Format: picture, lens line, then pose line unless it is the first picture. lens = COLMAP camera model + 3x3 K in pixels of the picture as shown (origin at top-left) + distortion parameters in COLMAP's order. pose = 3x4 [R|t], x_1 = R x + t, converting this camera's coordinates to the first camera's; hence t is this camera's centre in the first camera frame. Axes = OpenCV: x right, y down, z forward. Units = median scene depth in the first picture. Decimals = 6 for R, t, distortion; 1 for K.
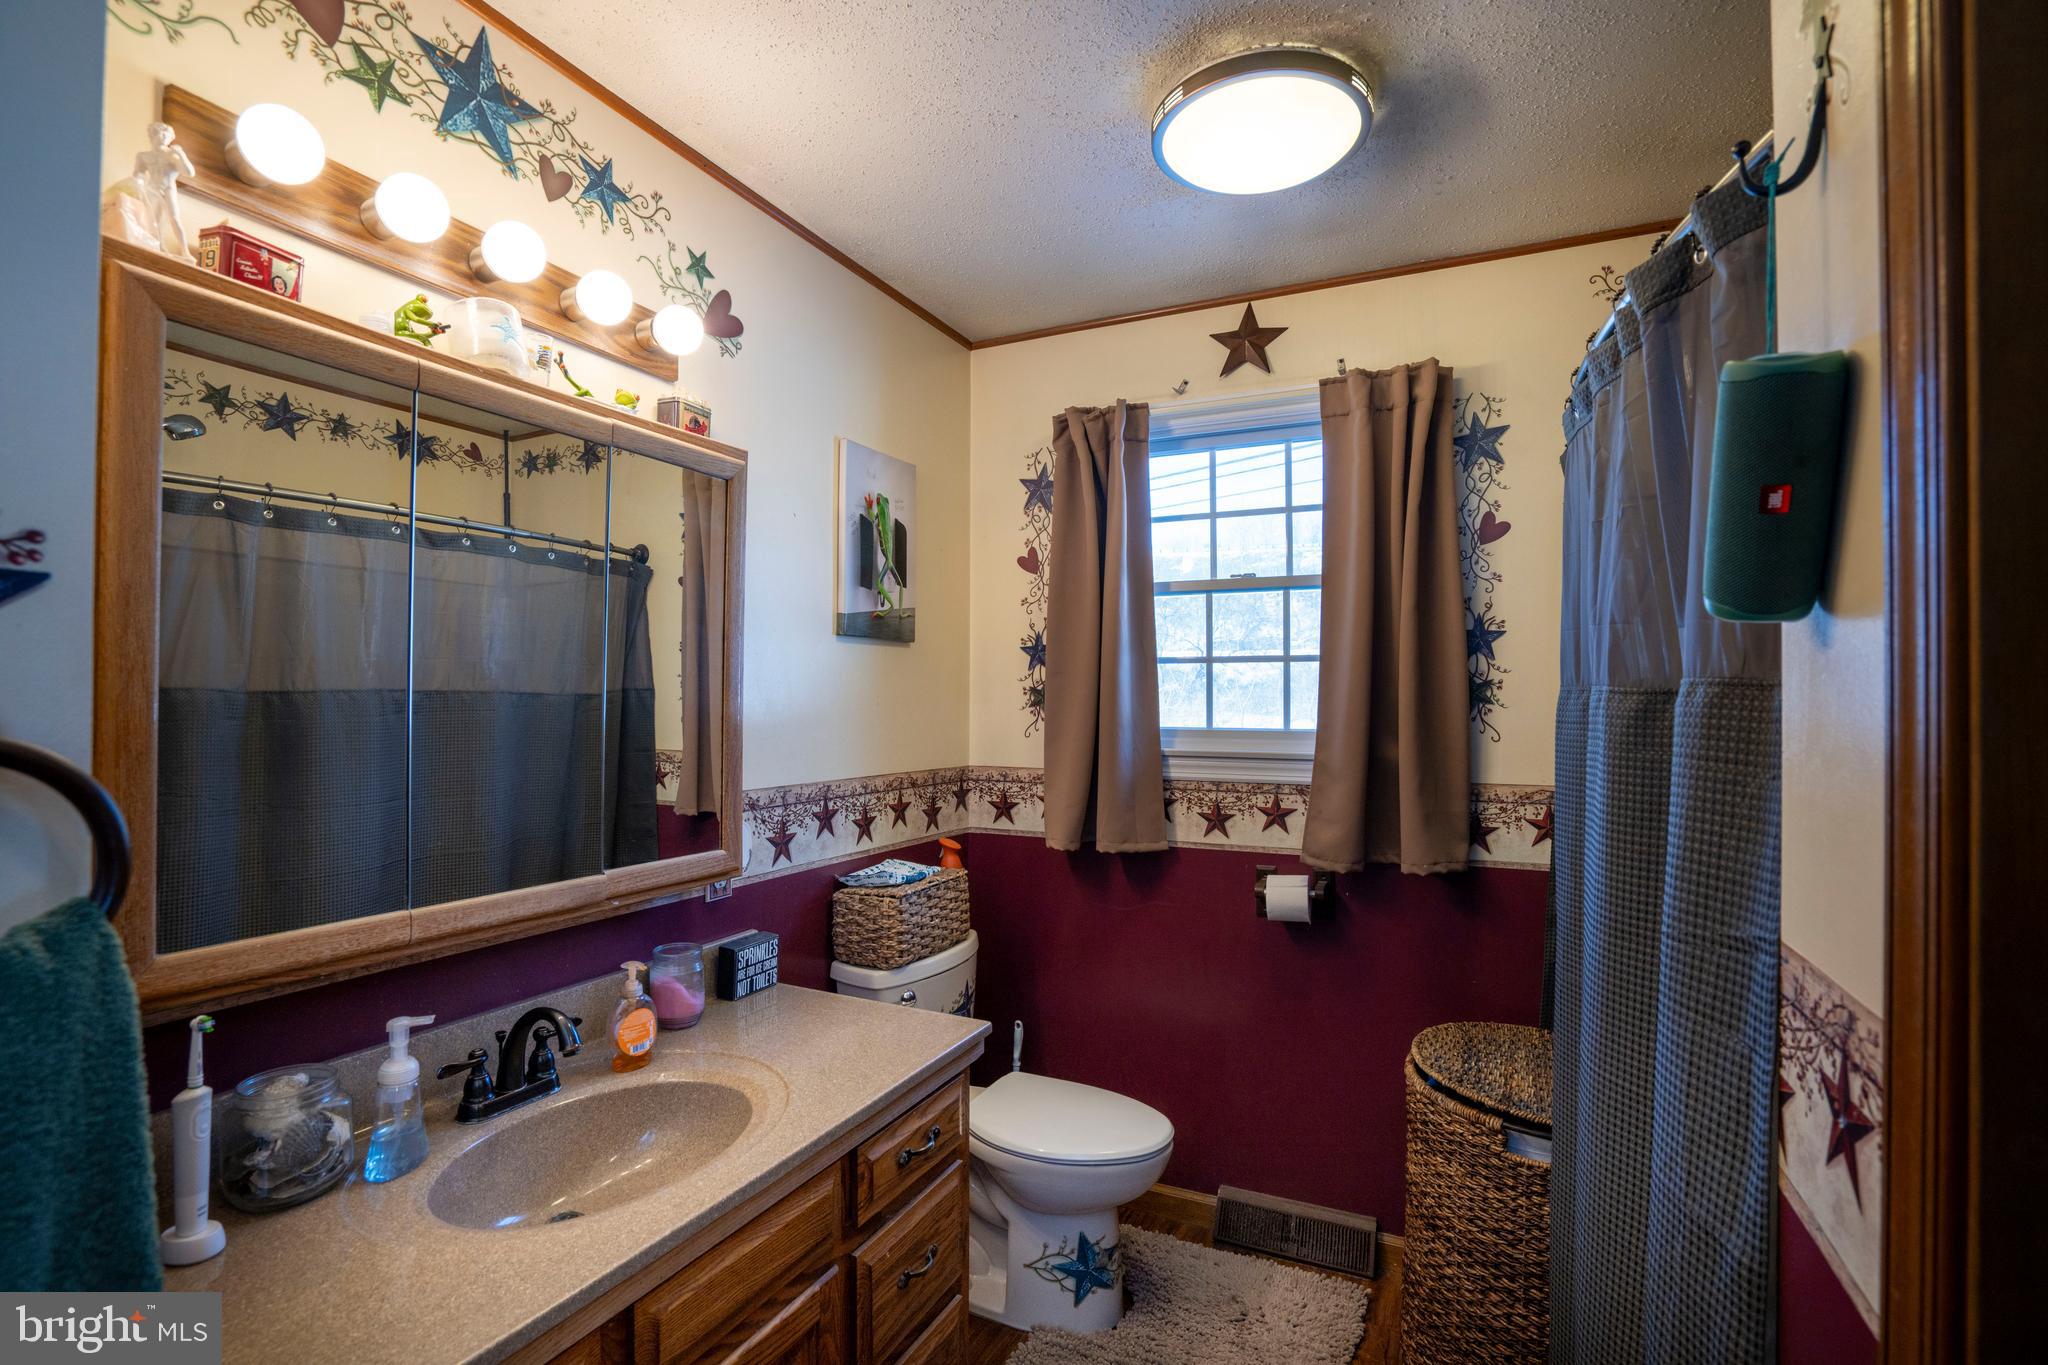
lens RADIAL K [[946.7, 0, 1024.1], [0, 946.7, 688.6], [0, 0, 1]] dist [-0.048489, 0.014709]
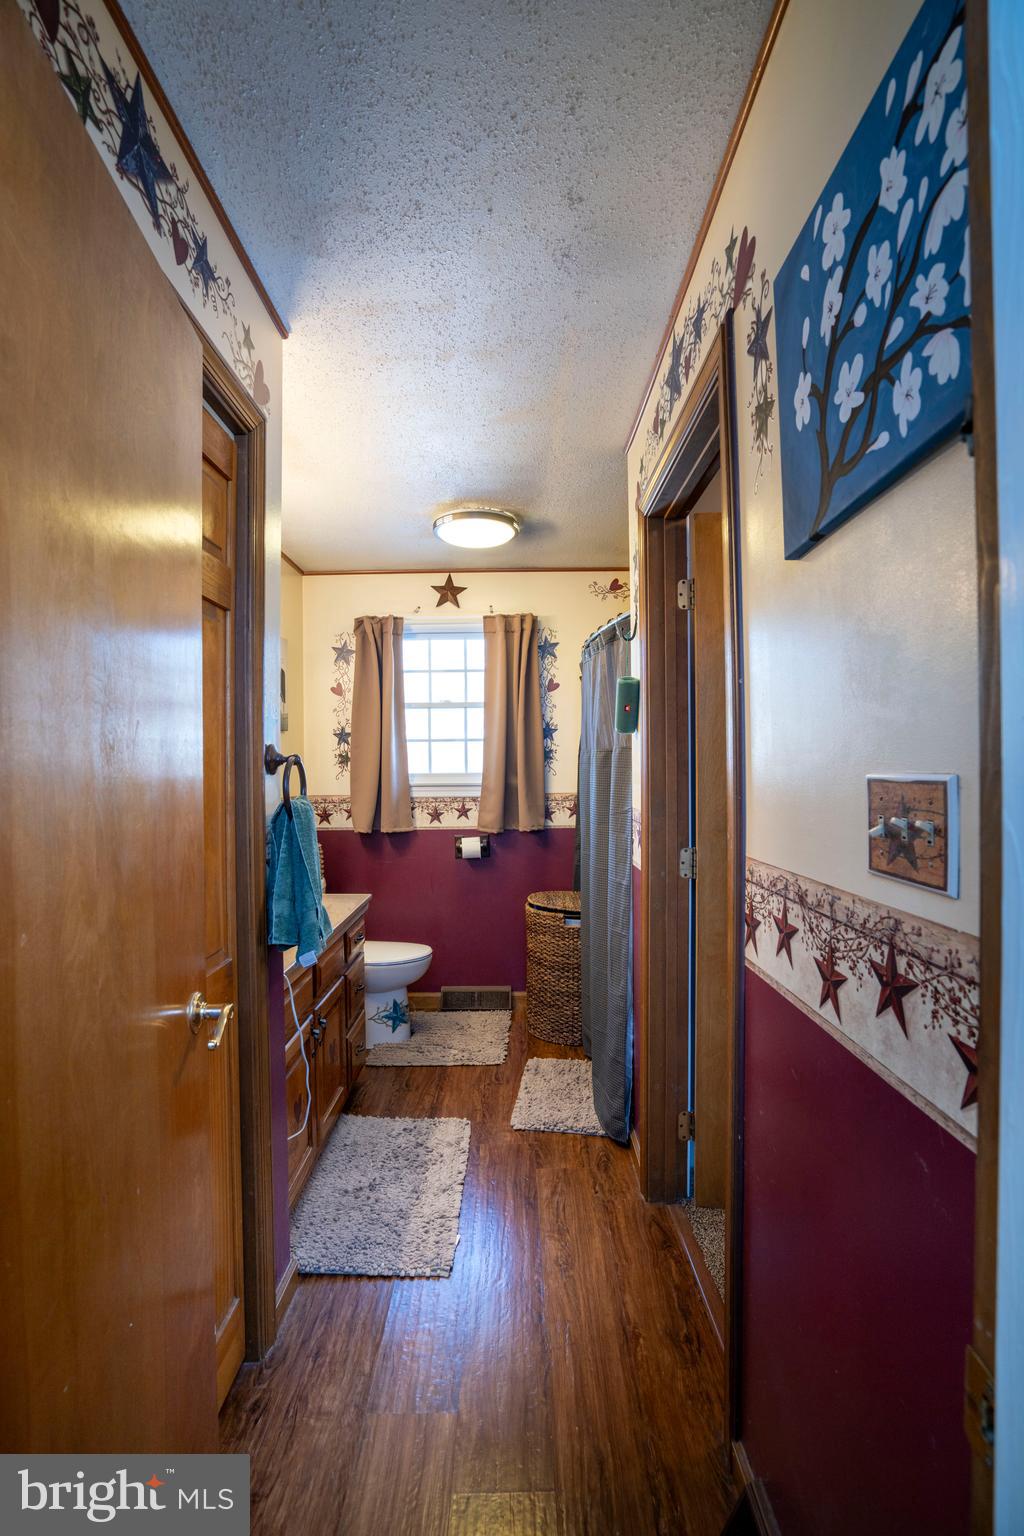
lens RADIAL K [[710.0, 0, 515.4], [0, 710.0, 767.0], [0, 0, 1]] dist [-0.048489, 0.014709]
pose [[0.900212, -0.012809, 0.435263, -0.350474], [0.008317, 0.999891, 0.012224, 0.012376], [-0.435372, -0.007384, 0.900220, -0.549976]]
